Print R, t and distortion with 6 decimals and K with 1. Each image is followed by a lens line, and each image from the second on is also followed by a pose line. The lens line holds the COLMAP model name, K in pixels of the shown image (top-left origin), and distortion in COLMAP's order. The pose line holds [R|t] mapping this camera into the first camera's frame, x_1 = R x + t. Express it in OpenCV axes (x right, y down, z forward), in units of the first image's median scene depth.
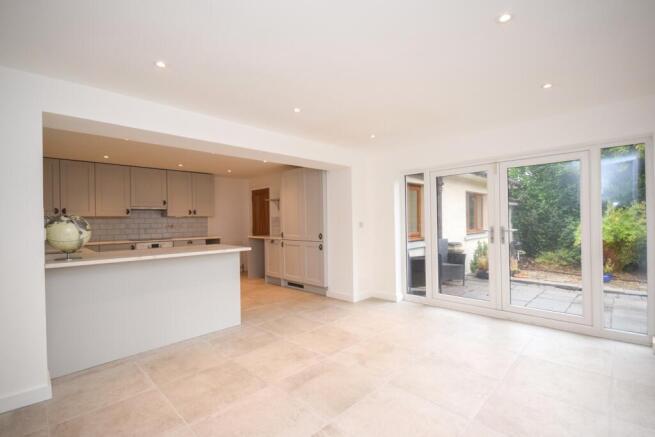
lens RADIAL K [[292.6, 0, 327.5], [0, 292.6, 218.5], [0, 0, 1]] dist [0.012444, -0.000224]
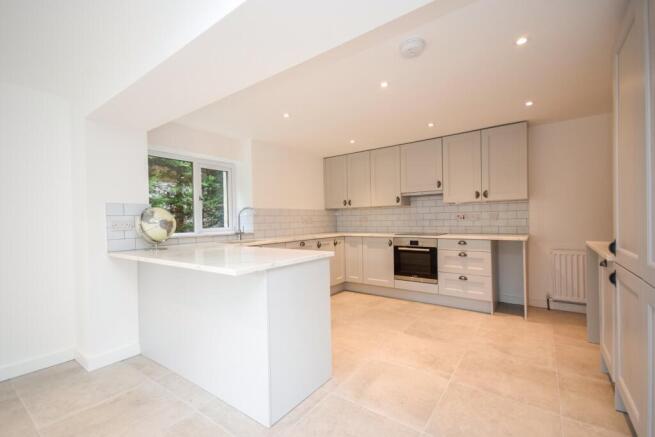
lens RADIAL K [[292.6, 0, 327.5], [0, 292.6, 218.5], [0, 0, 1]] dist [0.012444, -0.000224]
pose [[0.148626, 0.010741, -0.988835, 0.109824], [0.027350, 0.999514, 0.014968, 0.011399], [0.988515, -0.029269, 0.148260, 0.614918]]
